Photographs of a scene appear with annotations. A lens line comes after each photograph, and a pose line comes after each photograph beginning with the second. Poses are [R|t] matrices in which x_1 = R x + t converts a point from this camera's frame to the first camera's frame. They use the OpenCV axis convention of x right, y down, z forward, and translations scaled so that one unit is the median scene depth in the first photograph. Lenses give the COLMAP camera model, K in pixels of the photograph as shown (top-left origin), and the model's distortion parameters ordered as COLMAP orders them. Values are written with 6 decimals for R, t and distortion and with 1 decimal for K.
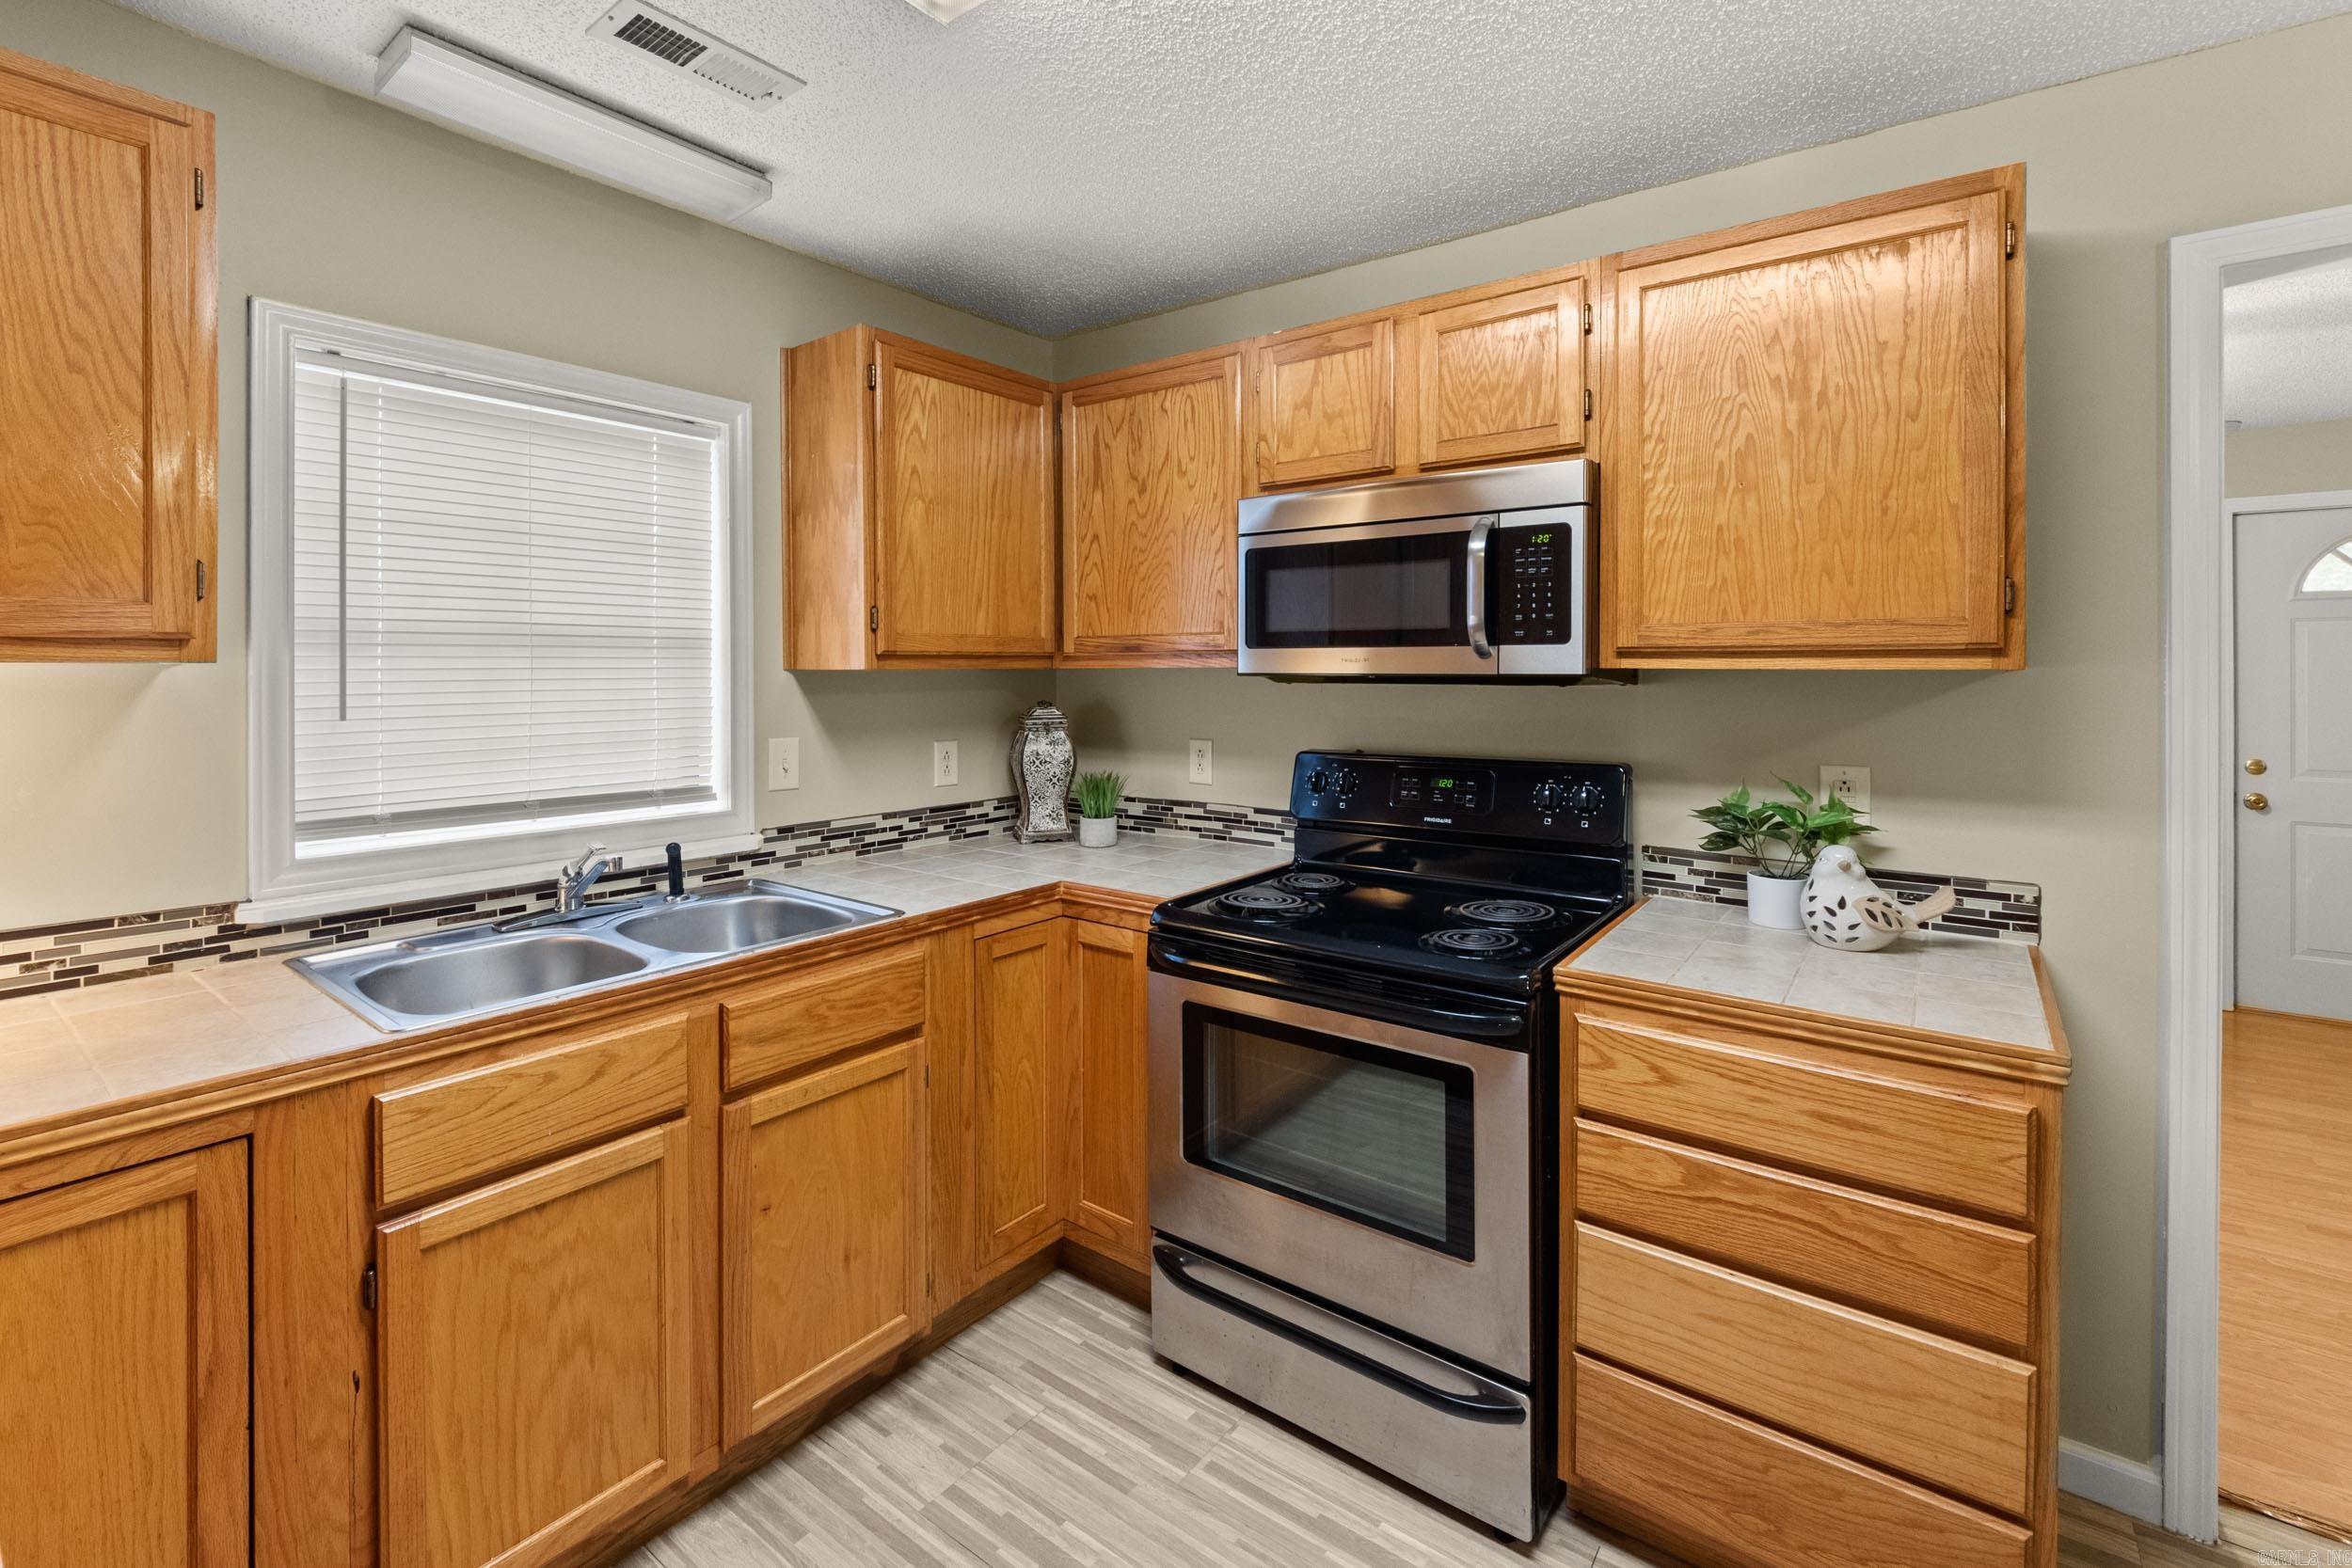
lens RADIAL K [[1019.9, 0, 1171.6], [0, 1019.9, 764.7], [0, 0, 1]] dist [0.002619, -0.000141]
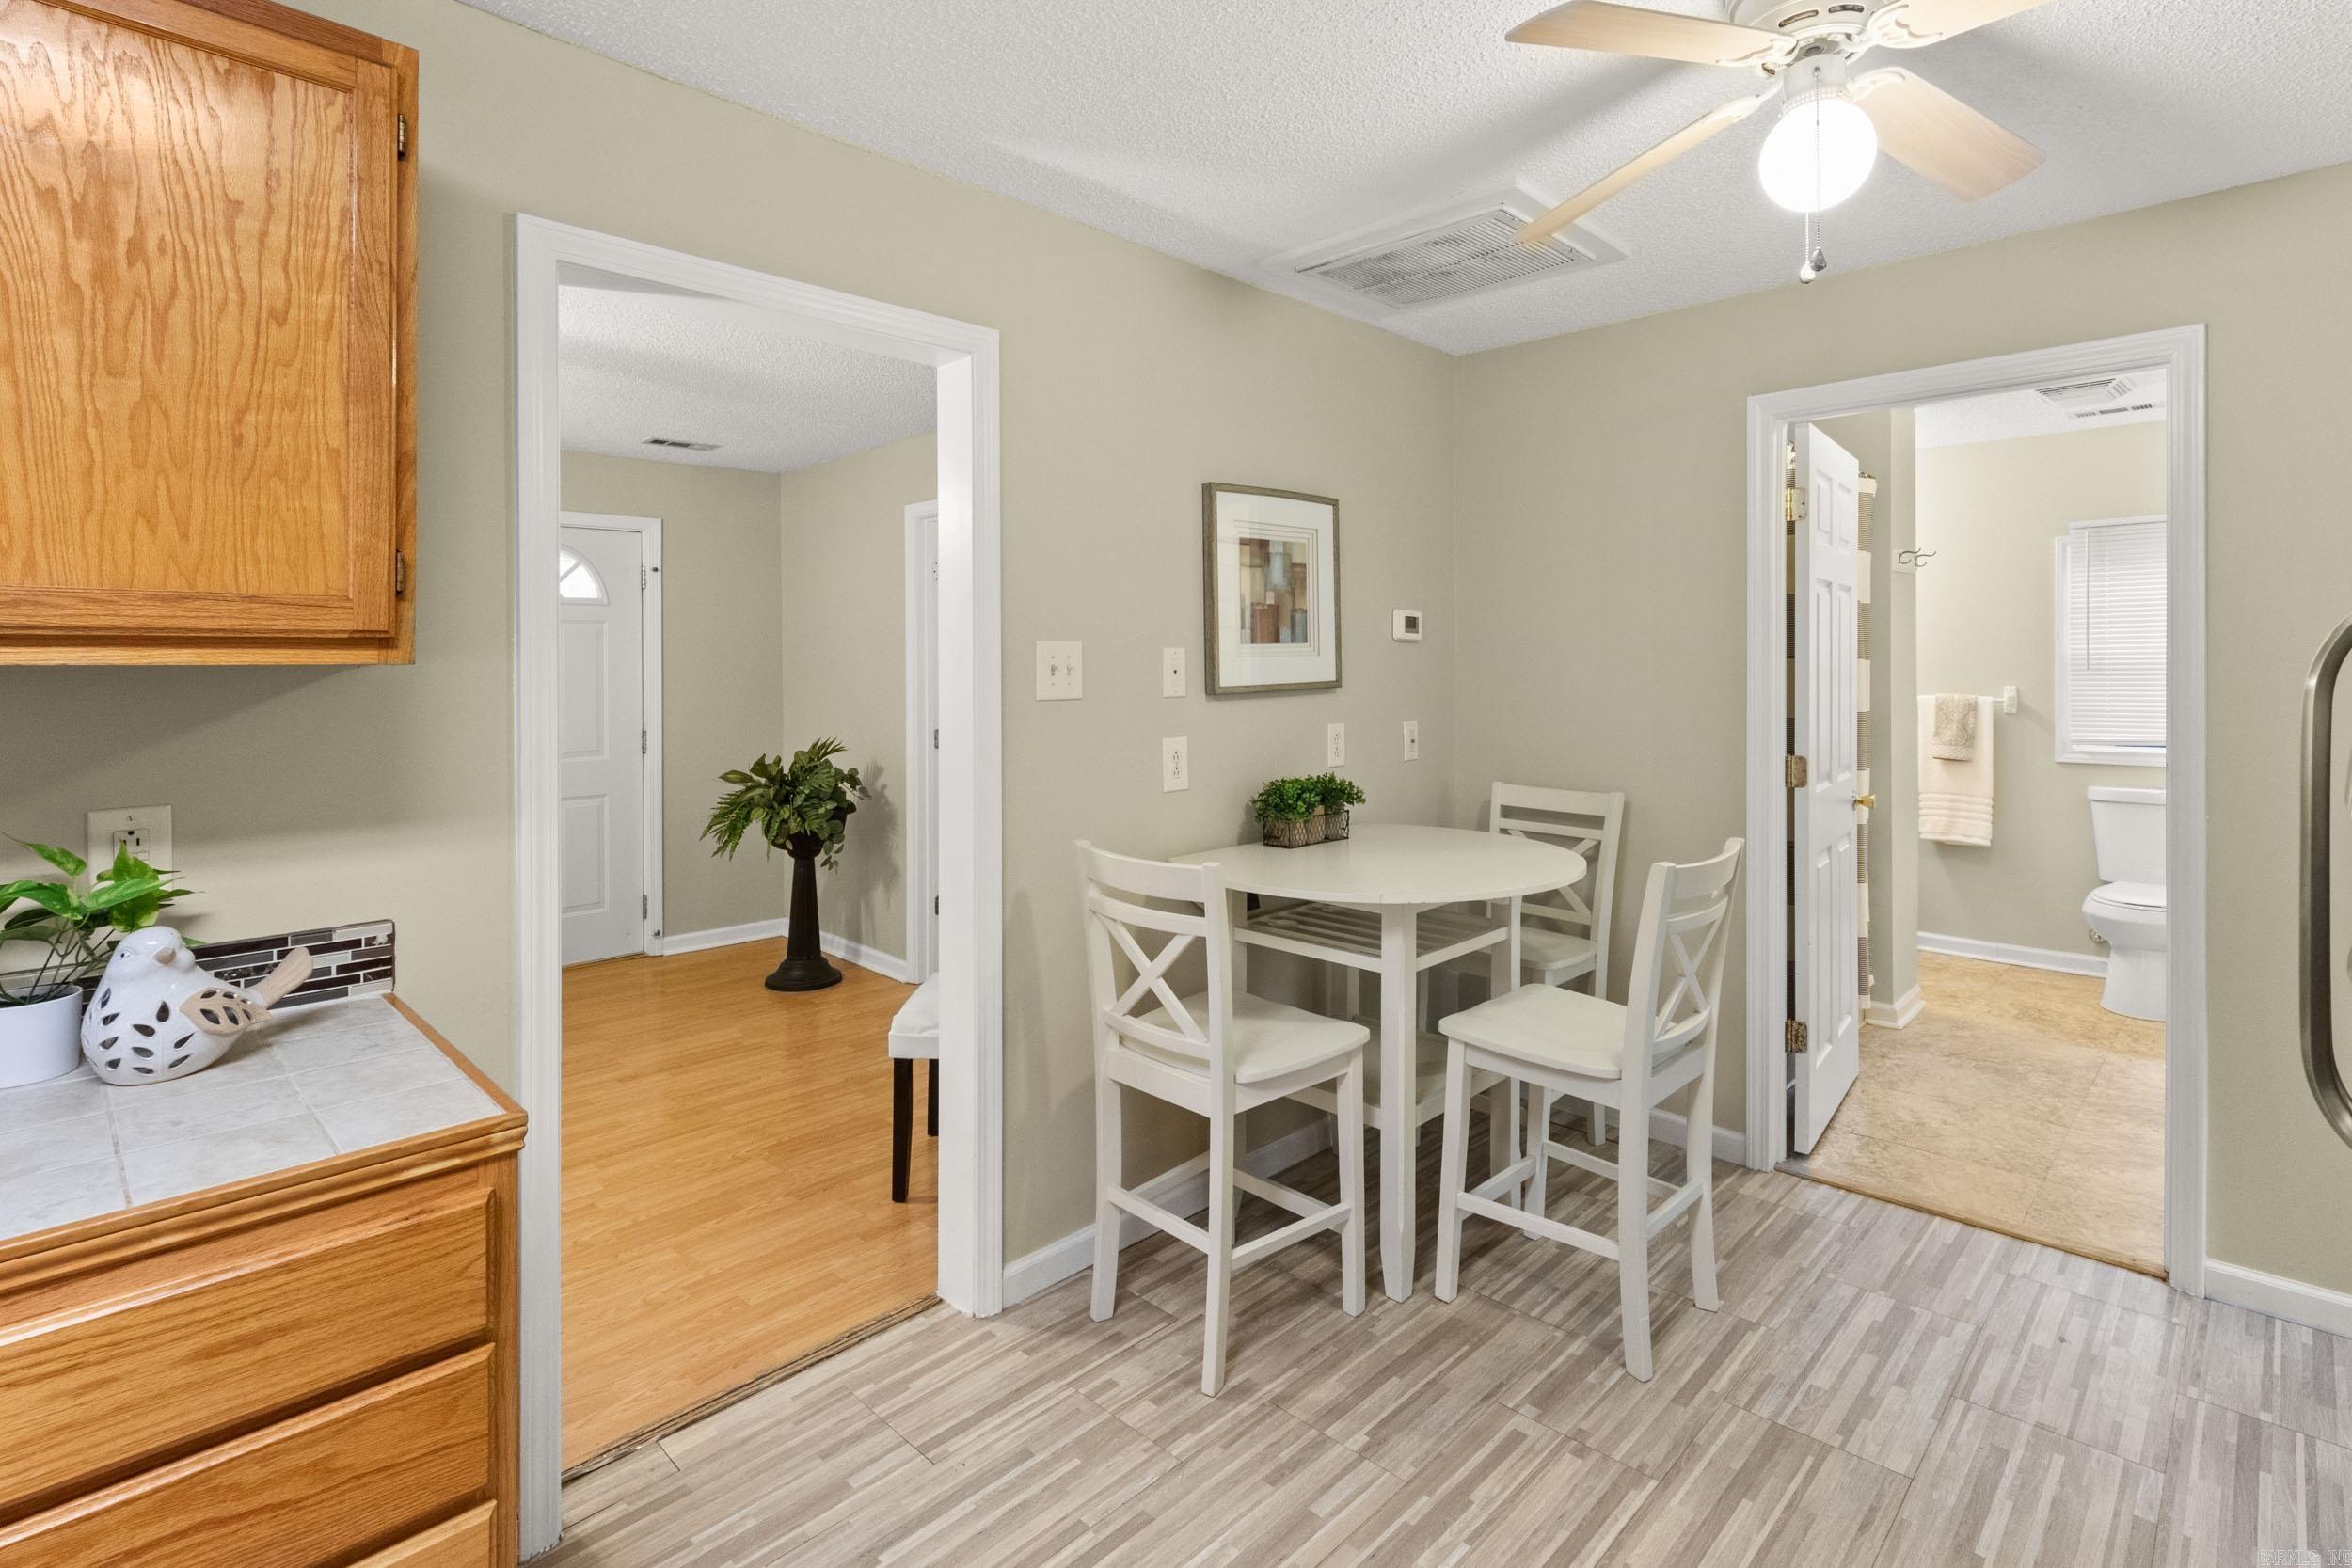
lens RADIAL K [[1143.9, 0, 1179.5], [0, 1143.9, 667.1], [0, 0, 1]] dist [0.001676, 0.000043]
pose [[0.128239, -0.005219, 0.991730, -0.003096], [0.096635, 0.995293, -0.007258, -0.023261], [-0.987024, 0.096766, 0.128140, 0.258350]]
